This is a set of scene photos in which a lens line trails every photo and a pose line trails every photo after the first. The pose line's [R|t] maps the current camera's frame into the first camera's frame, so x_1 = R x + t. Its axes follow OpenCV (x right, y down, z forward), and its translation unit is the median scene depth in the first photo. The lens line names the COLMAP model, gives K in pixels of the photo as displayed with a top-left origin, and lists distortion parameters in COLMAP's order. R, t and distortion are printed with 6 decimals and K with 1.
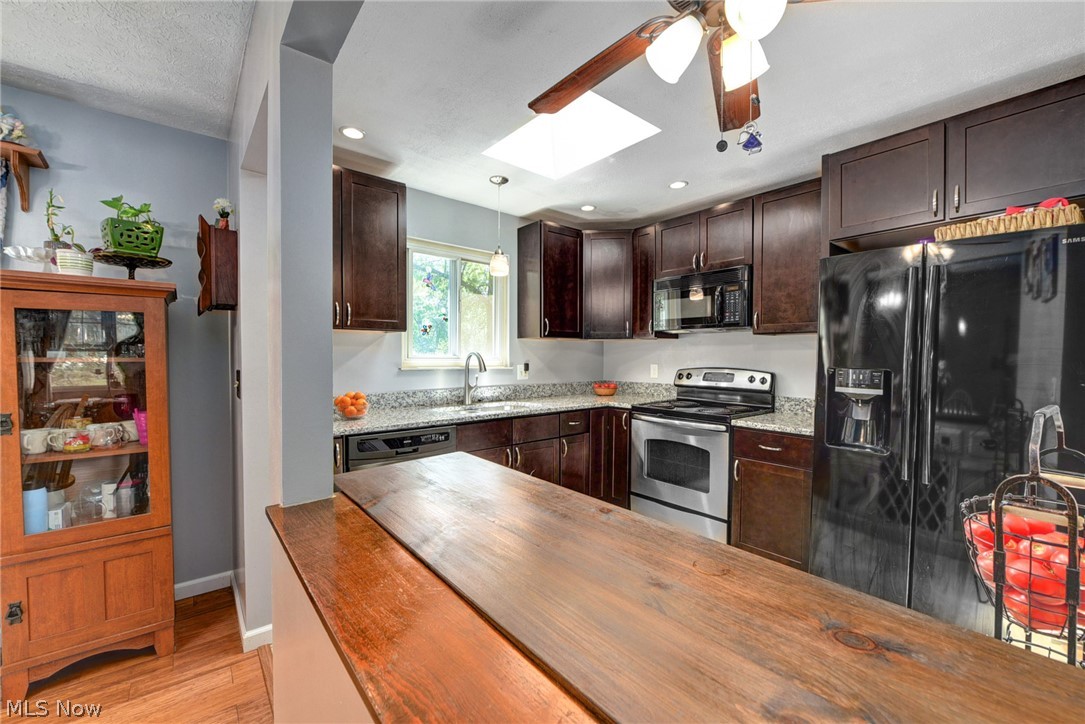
lens RADIAL K [[433.2, 0, 542.2], [0, 433.2, 365.3], [0, 0, 1]] dist [-0.005980, -0.000561]
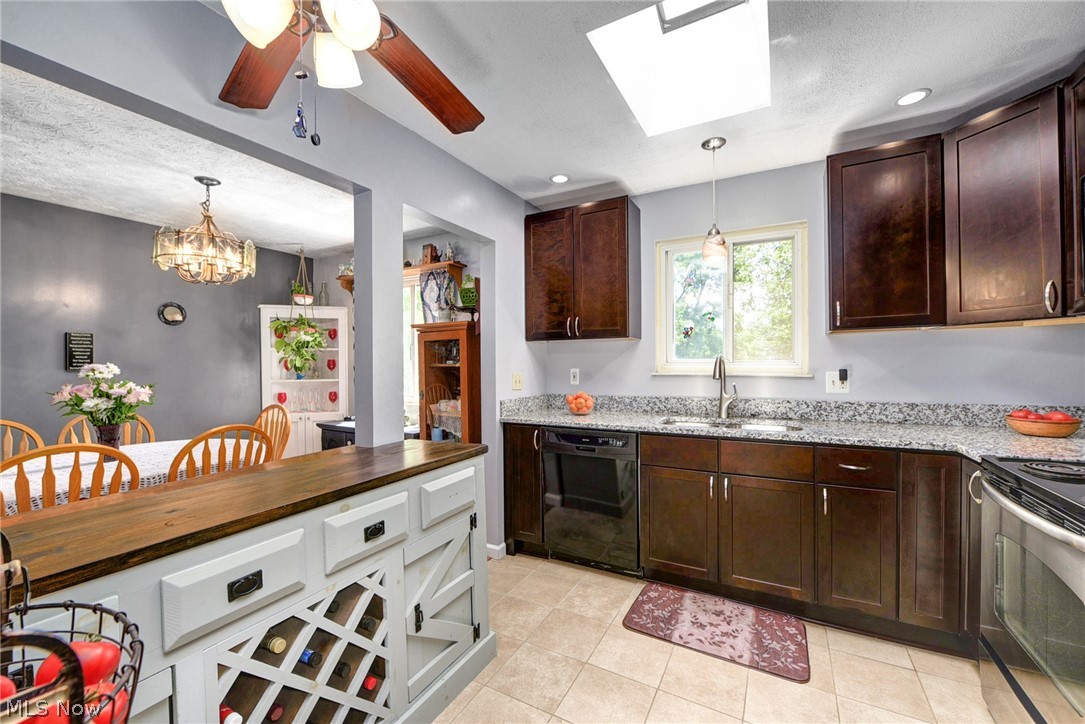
lens RADIAL K [[433.2, 0, 542.2], [0, 433.2, 365.3], [0, 0, 1]] dist [-0.005980, -0.000561]
pose [[0.372660, -0.002631, -0.927964, 0.491594], [-0.010095, 0.999925, -0.006889, -0.001830], [0.927913, 0.011935, 0.372605, 0.371330]]
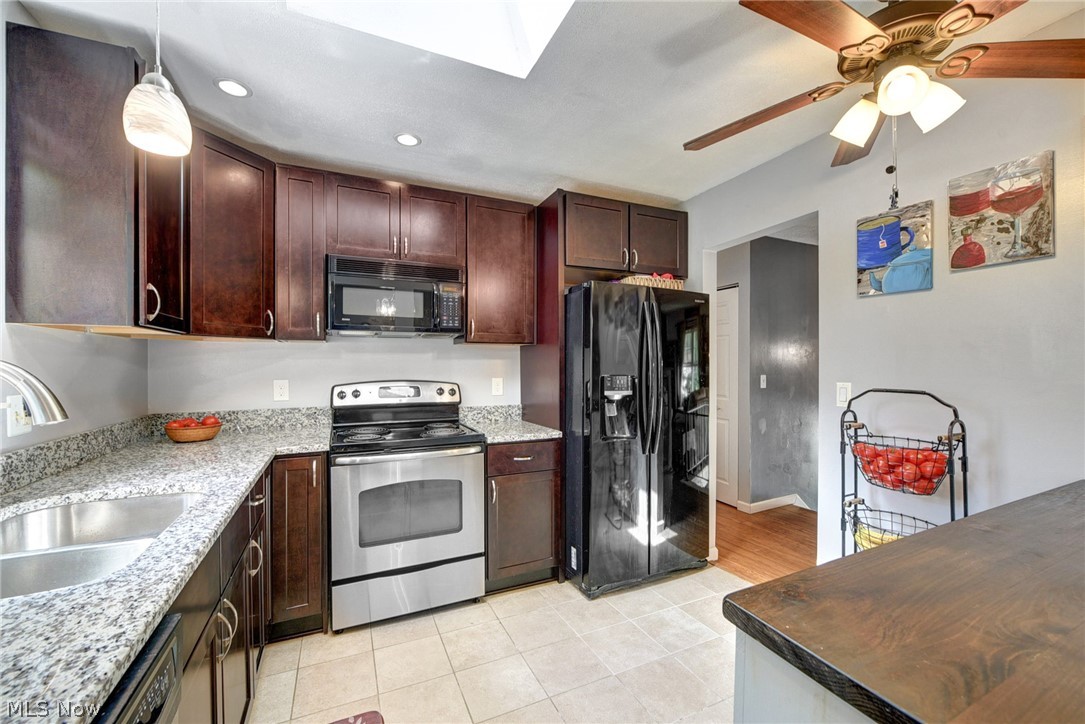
lens RADIAL K [[433.2, 0, 542.2], [0, 433.2, 365.3], [0, 0, 1]] dist [-0.005980, -0.000561]
pose [[0.251369, -0.005301, 0.967877, -0.341193], [0.025670, 0.999670, -0.001191, -0.016041], [-0.967551, 0.025145, 0.251422, 0.563300]]
